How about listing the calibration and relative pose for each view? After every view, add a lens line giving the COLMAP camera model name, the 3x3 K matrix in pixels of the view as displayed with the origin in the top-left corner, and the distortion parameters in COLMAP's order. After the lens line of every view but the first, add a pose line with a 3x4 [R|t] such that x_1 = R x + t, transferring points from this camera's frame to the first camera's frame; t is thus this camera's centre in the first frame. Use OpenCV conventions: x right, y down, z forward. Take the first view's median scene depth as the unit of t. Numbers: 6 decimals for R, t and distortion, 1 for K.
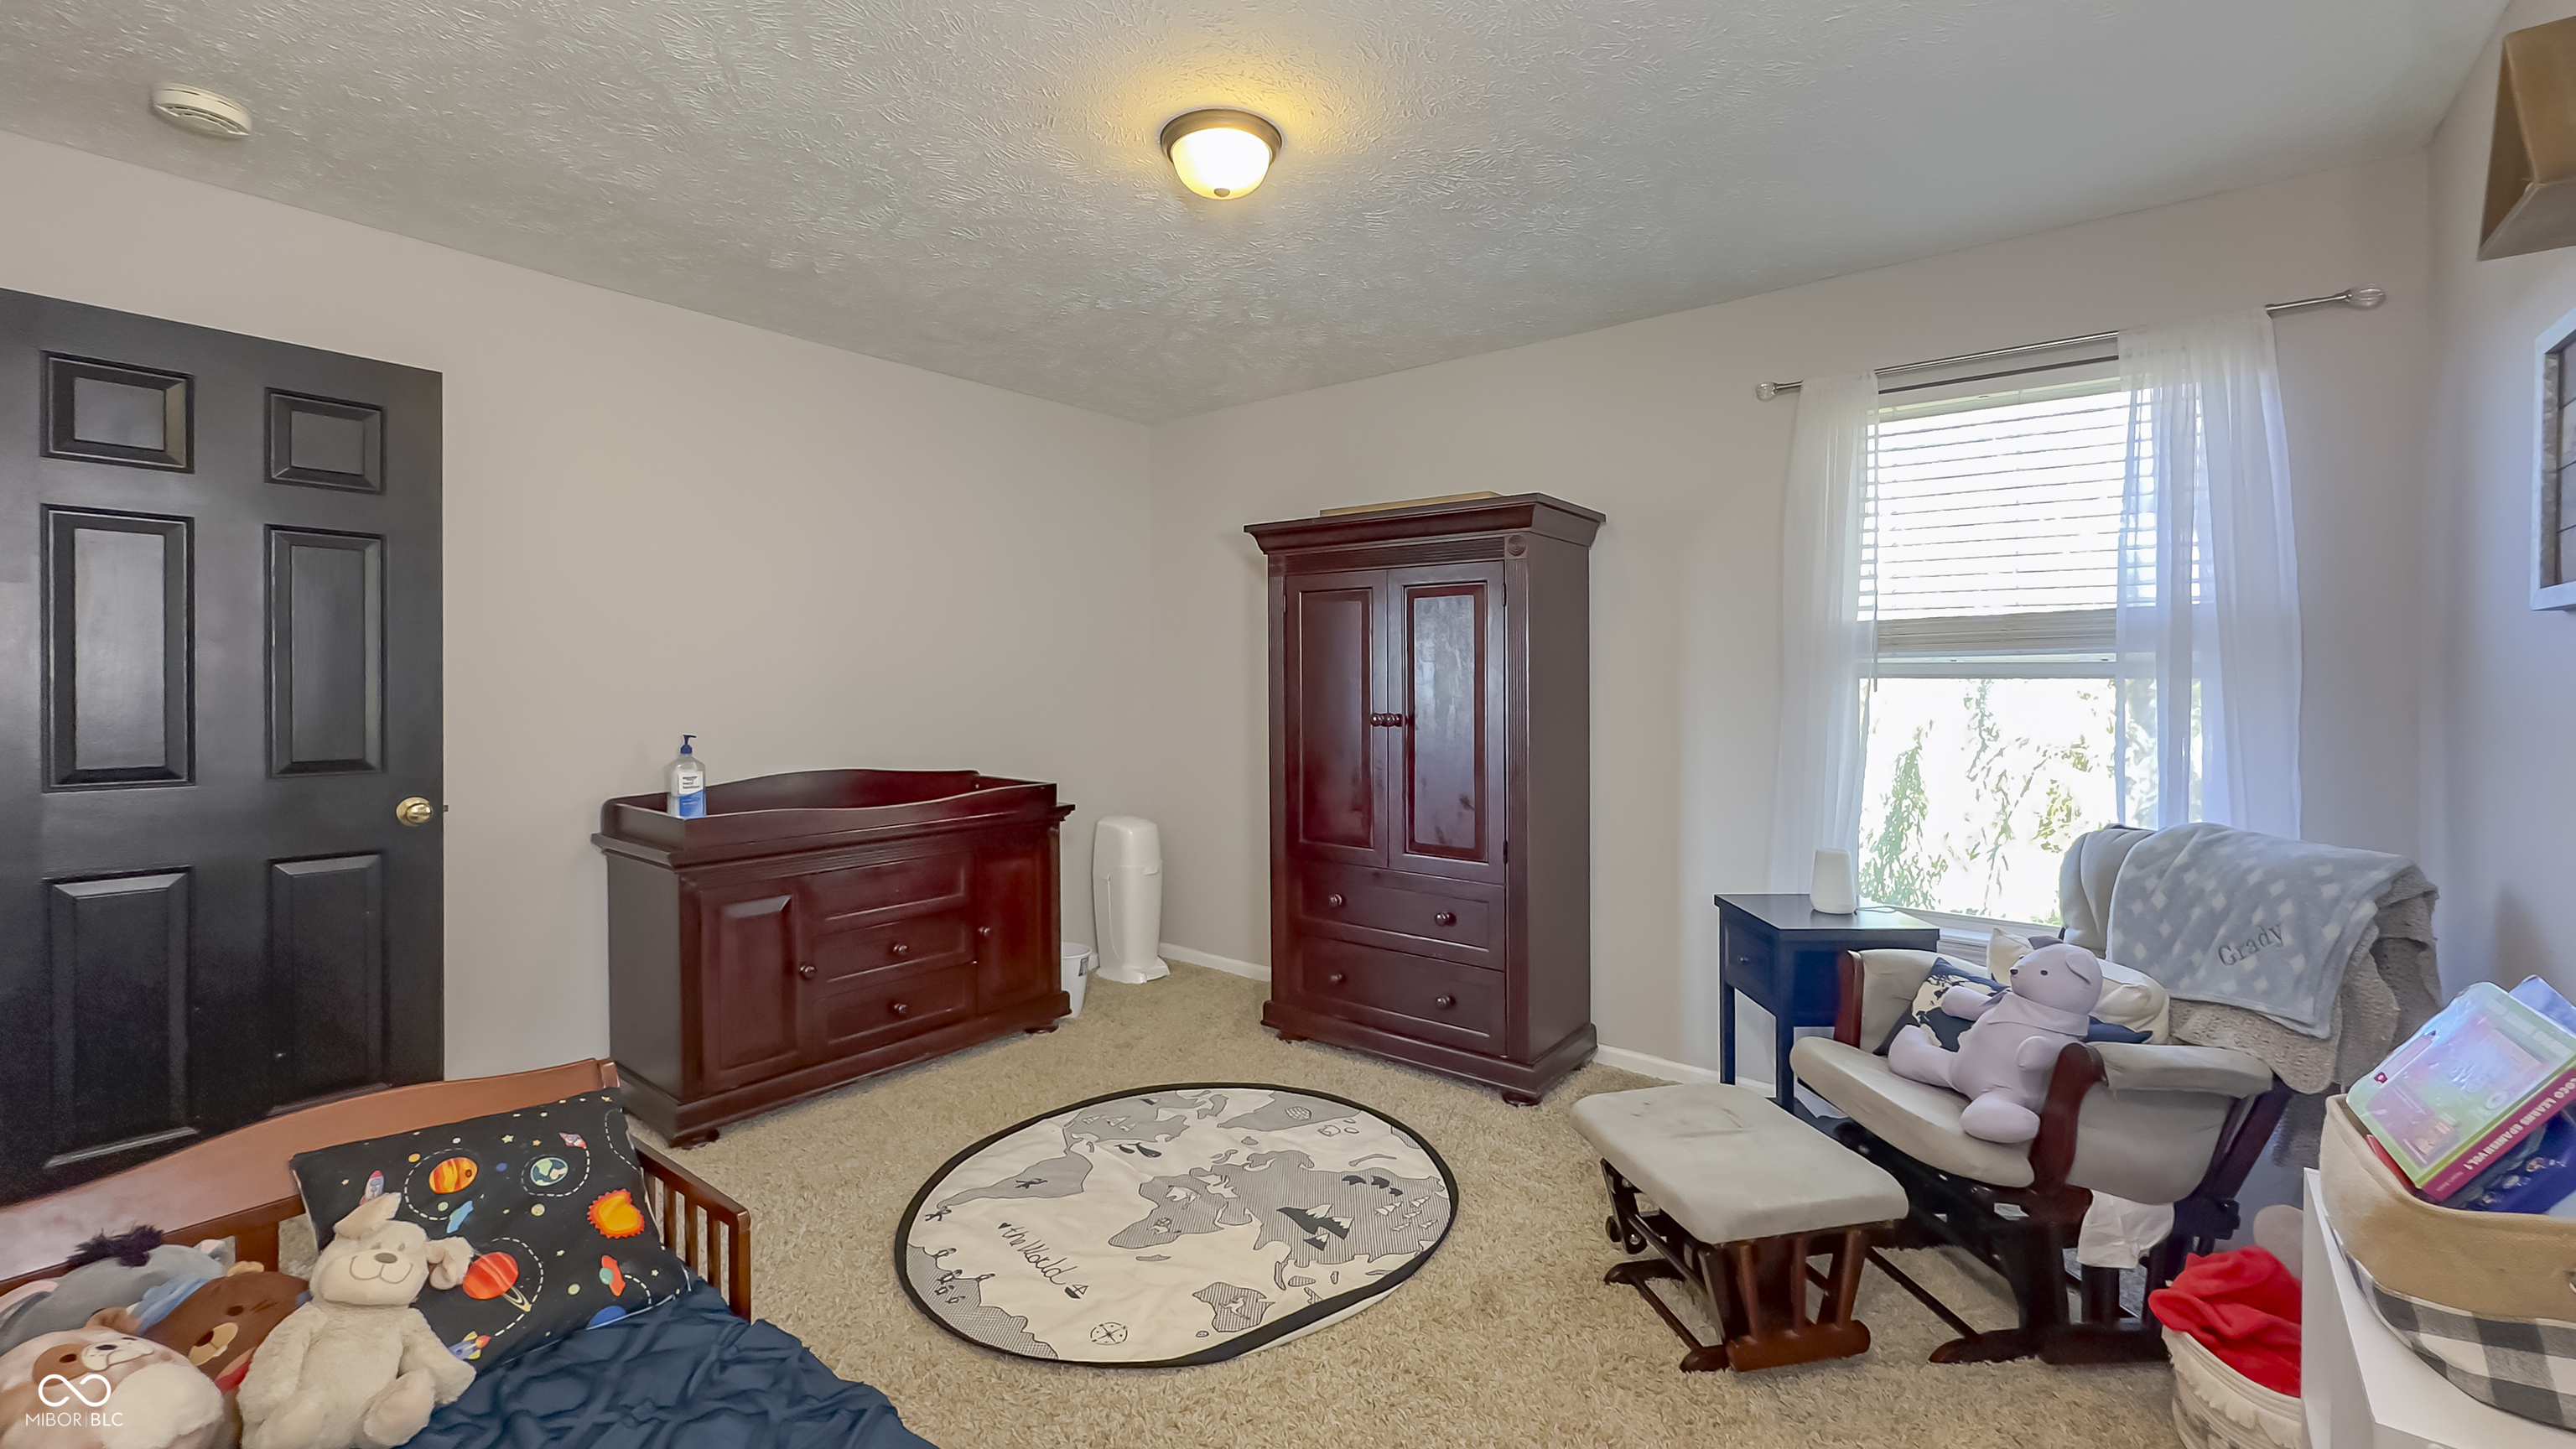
lens RADIAL K [[1051.3, 0, 1281.9], [0, 1051.3, 704.0], [0, 0, 1]] dist [-0.000613, -0.000022]
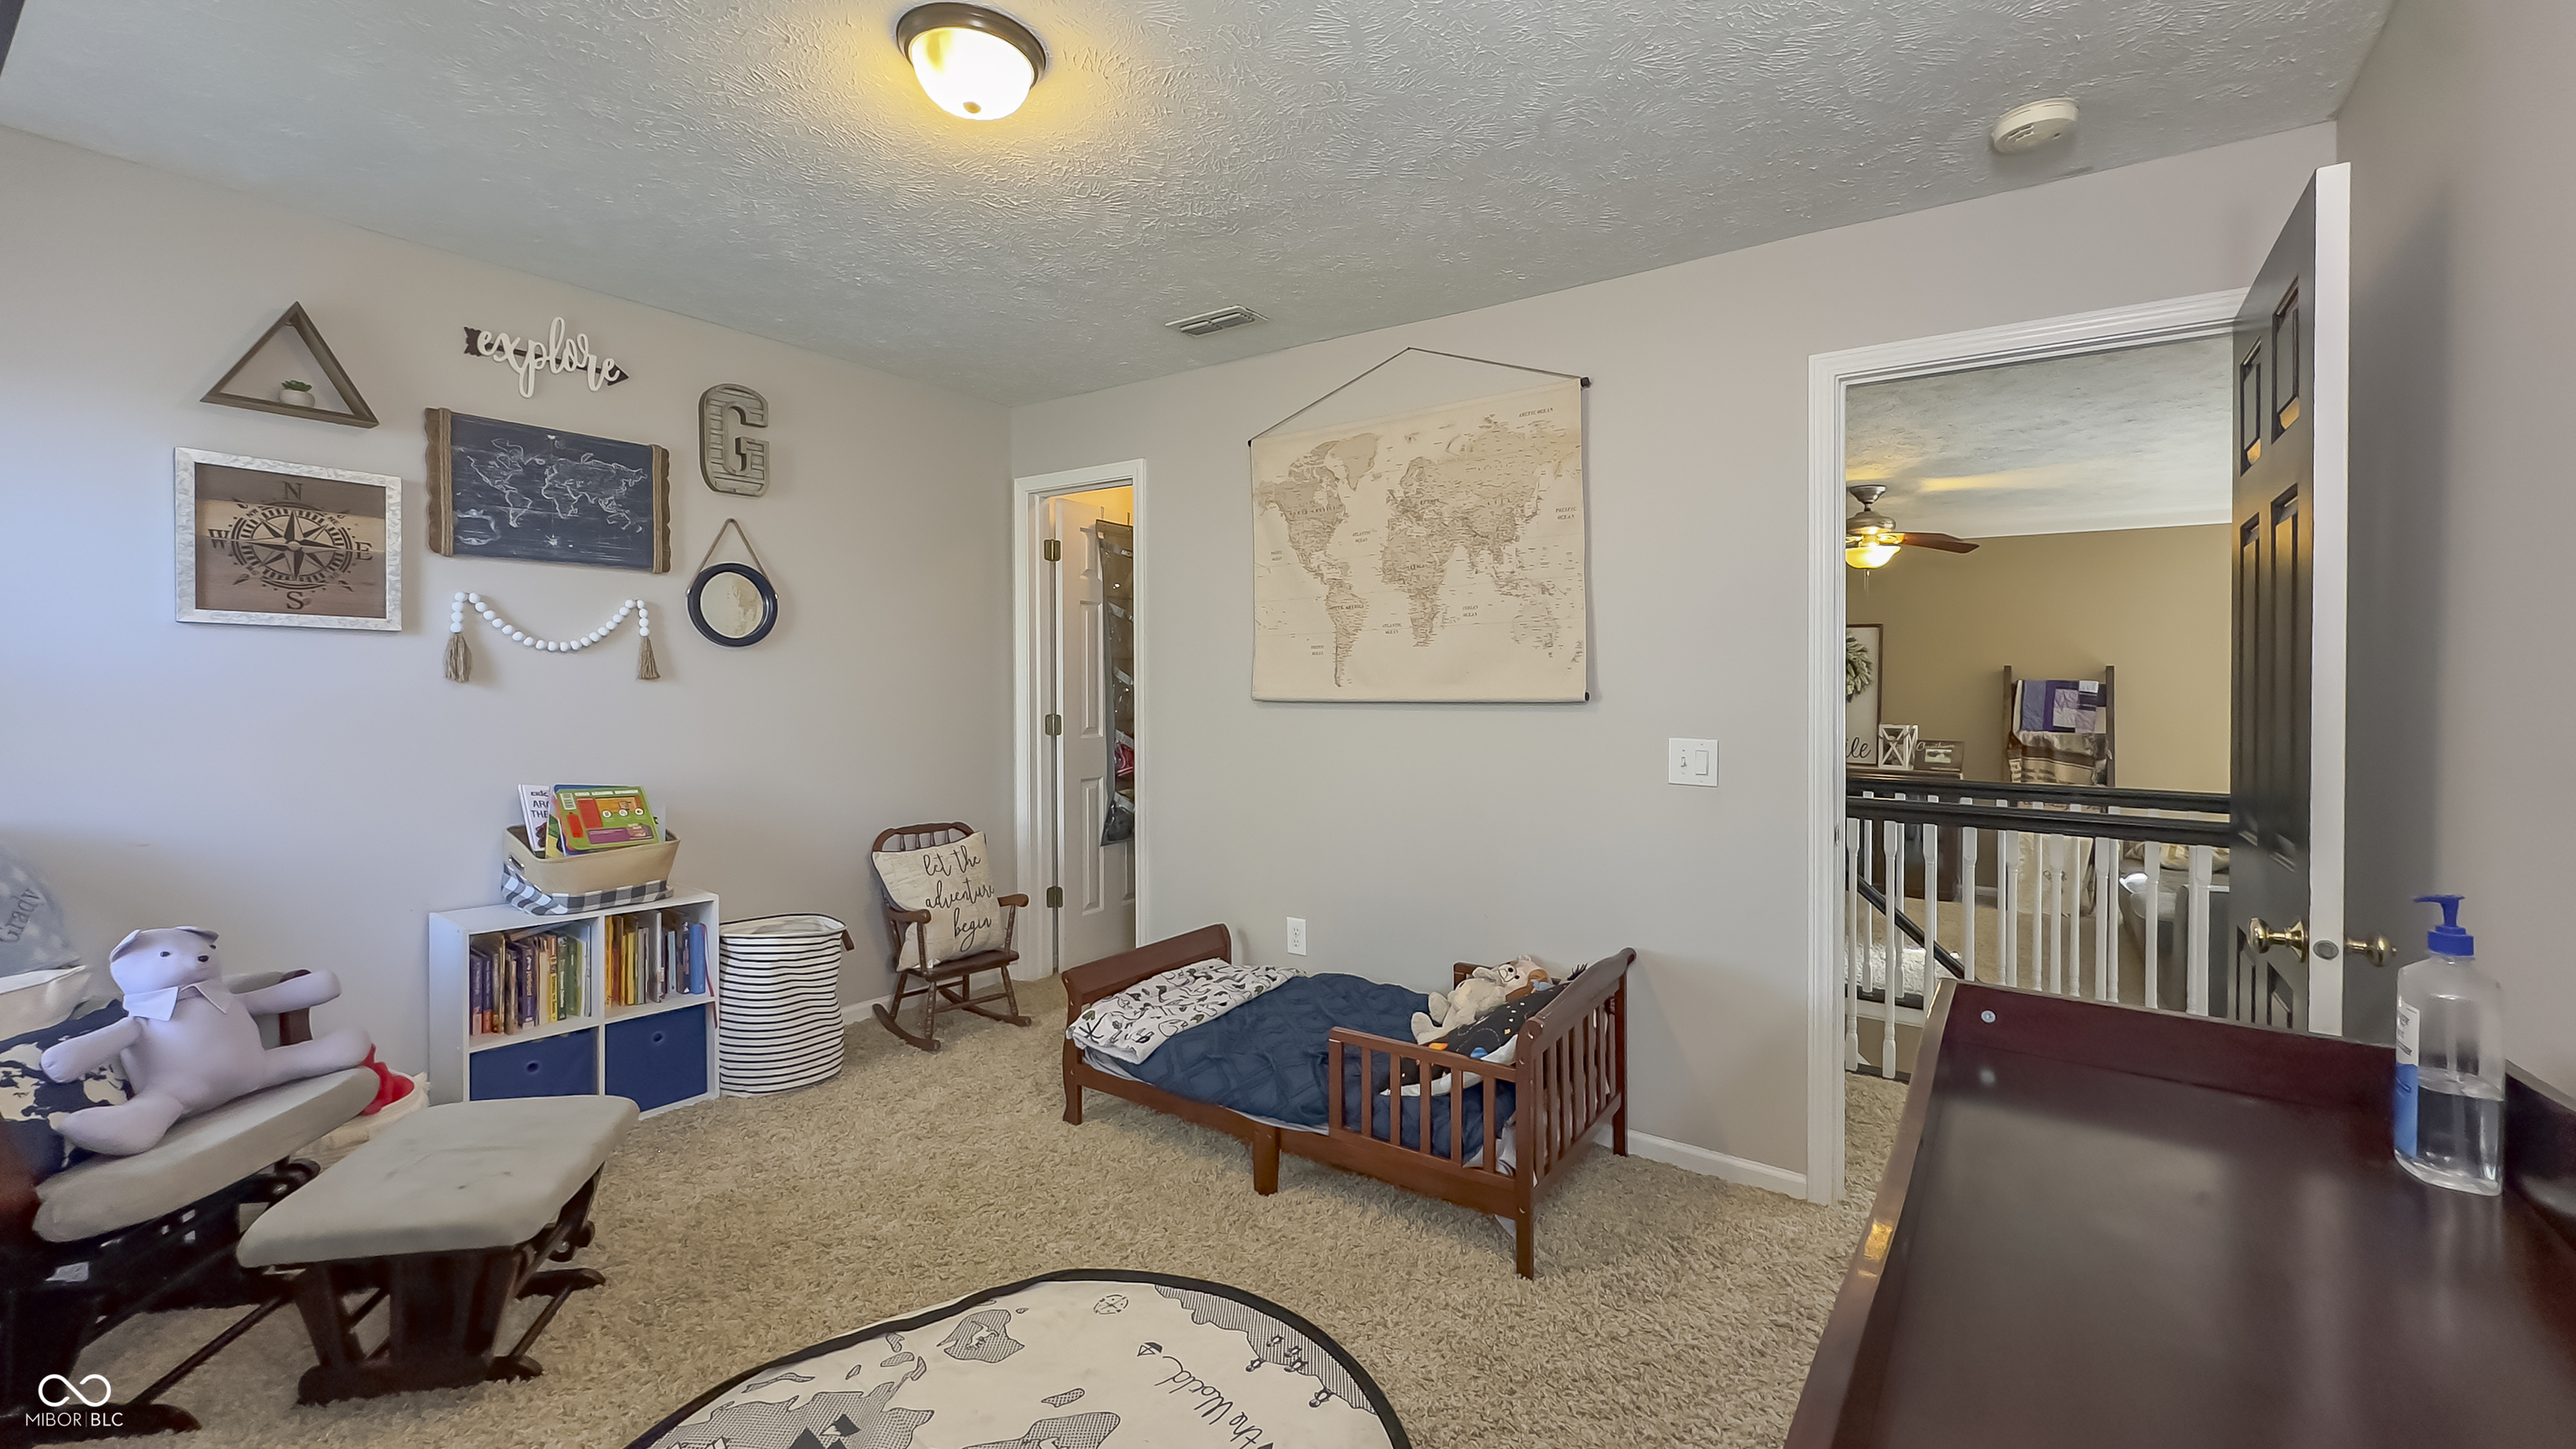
lens RADIAL K [[1059.7, 0, 1282.6], [0, 1059.7, 675.0], [0, 0, 1]] dist [-0.000134, 0.000045]
pose [[-0.997819, -0.013027, -0.064714, -0.200558], [-0.013738, 0.999850, 0.010547, -0.030081], [0.064567, 0.011413, -0.997848, 1.607066]]
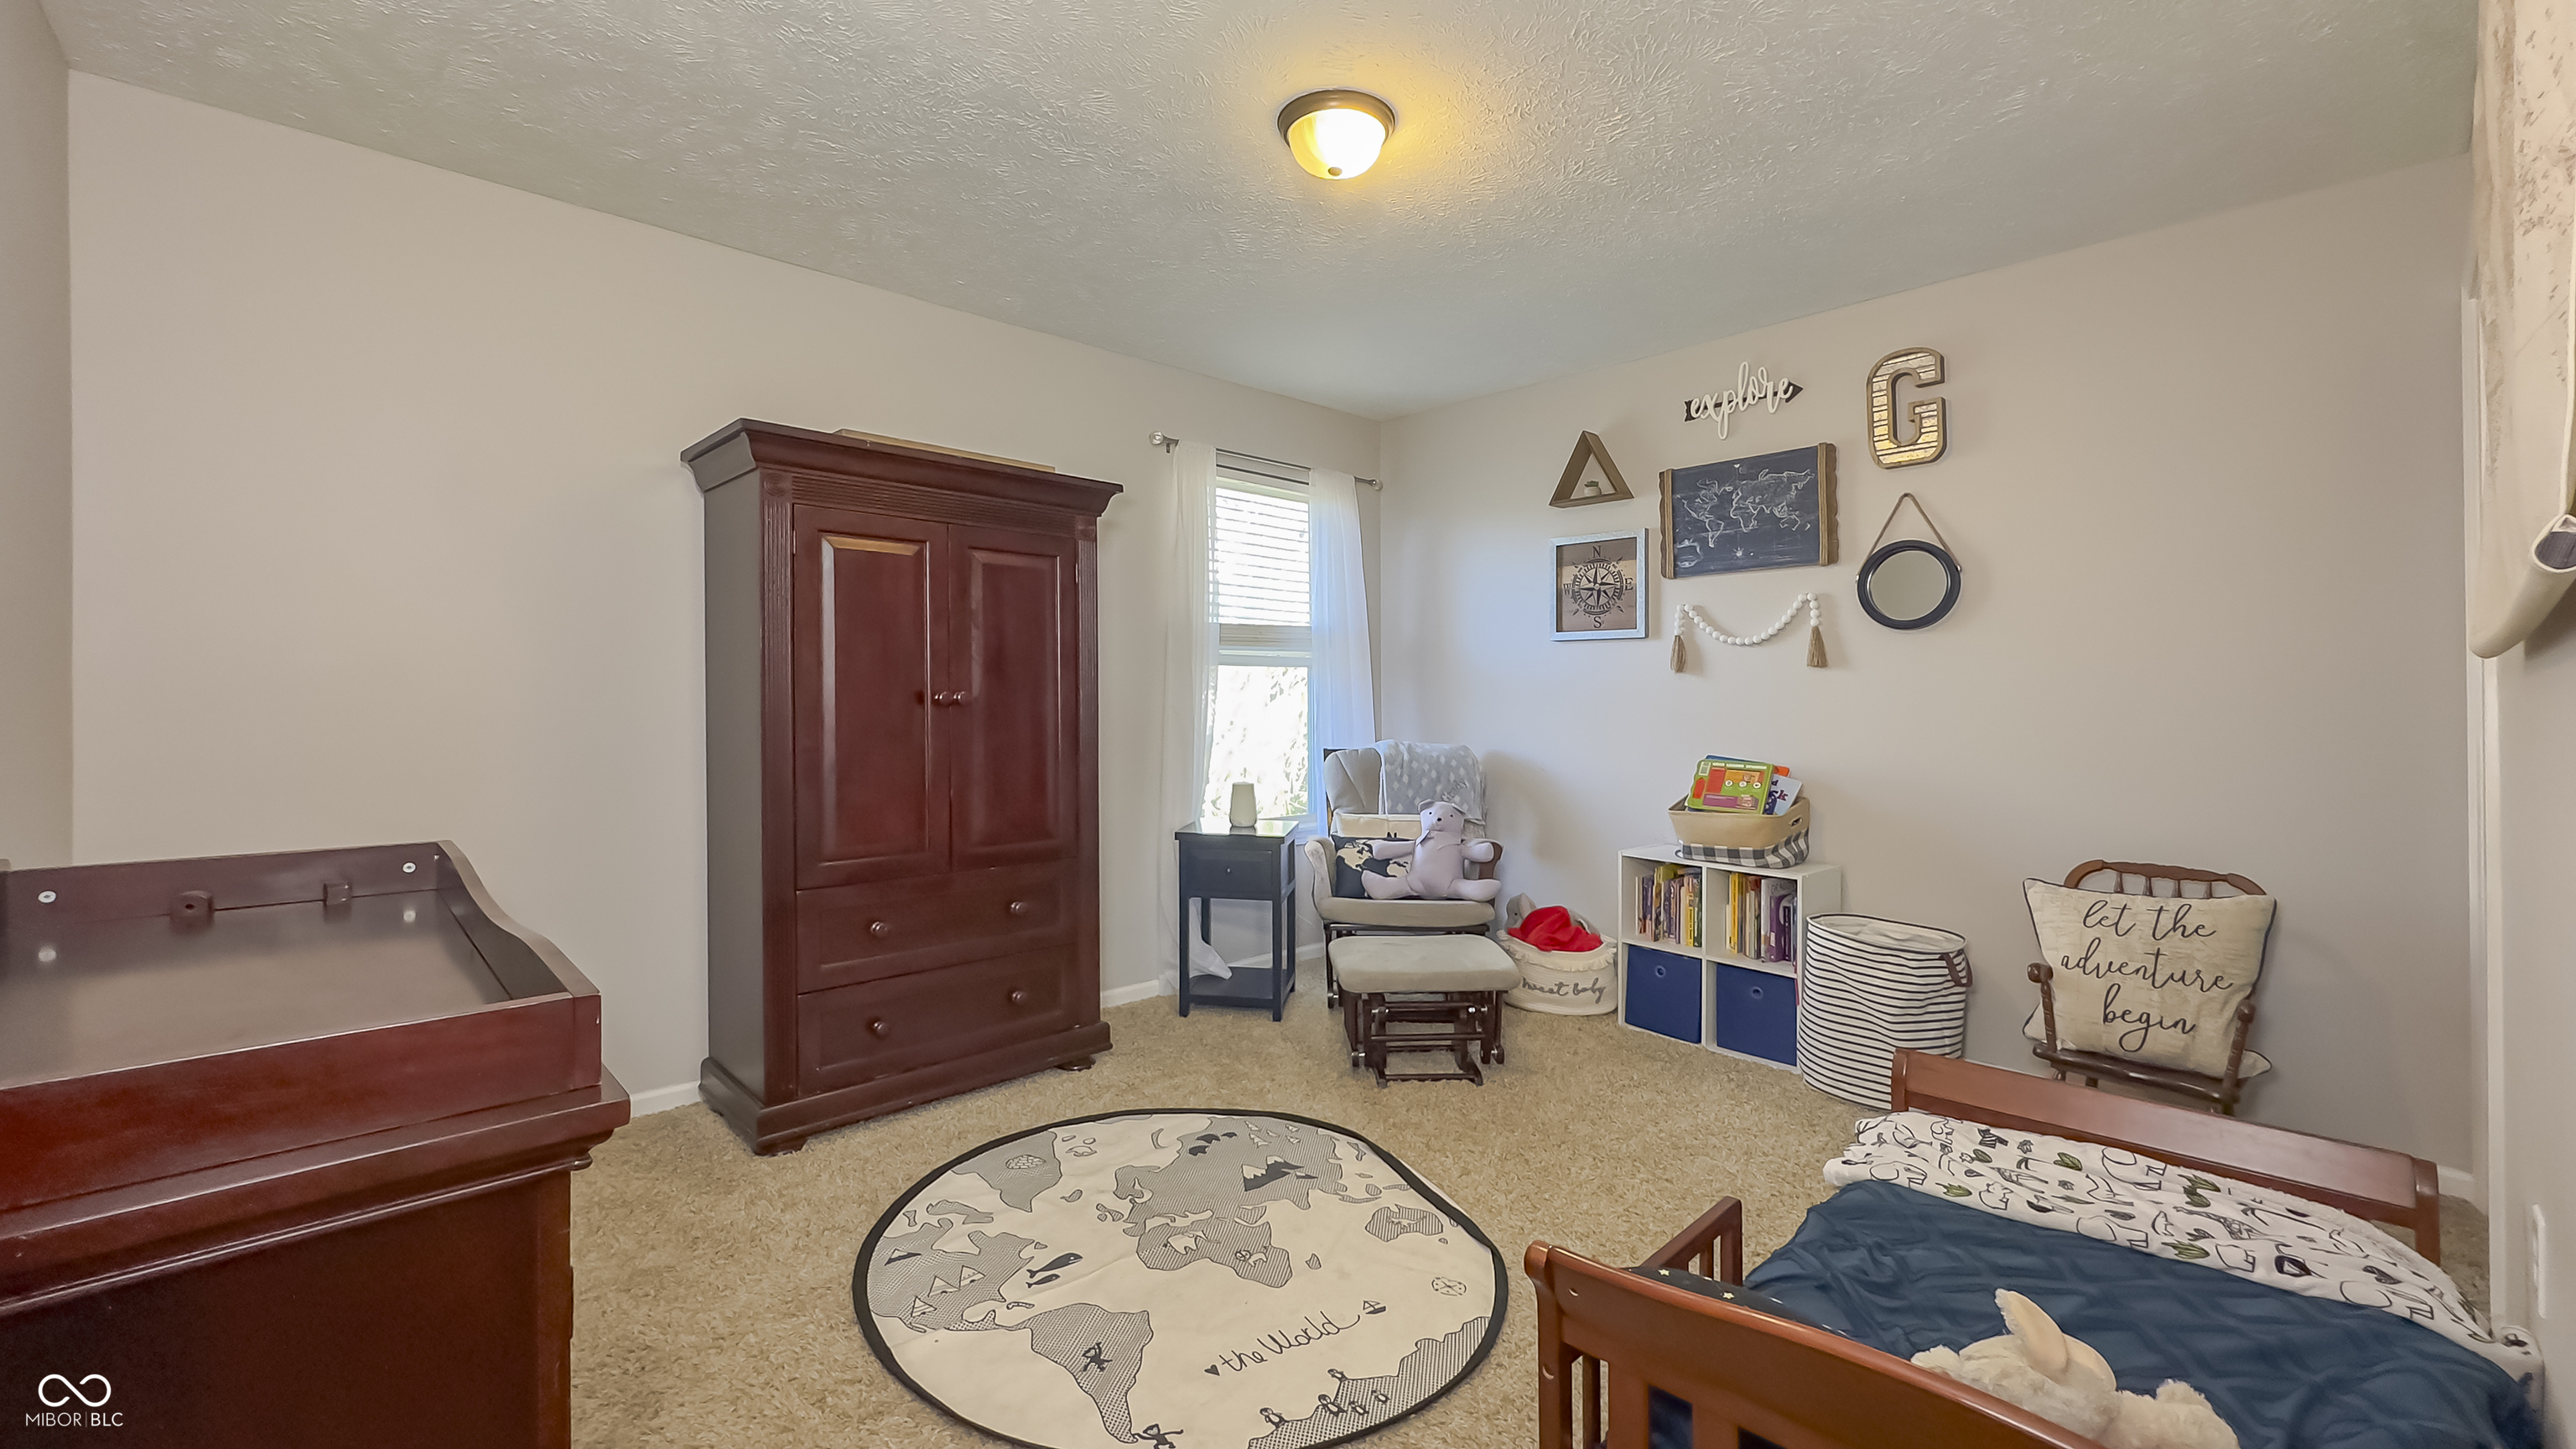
lens RADIAL K [[1051.3, 0, 1281.9], [0, 1051.3, 704.0], [0, 0, 1]] dist [-0.000613, -0.000022]
pose [[0.132274, -0.010688, 0.991156, -0.925479], [0.018210, 0.999799, 0.008351, 0.021936], [-0.991046, 0.016944, 0.132442, 0.796345]]
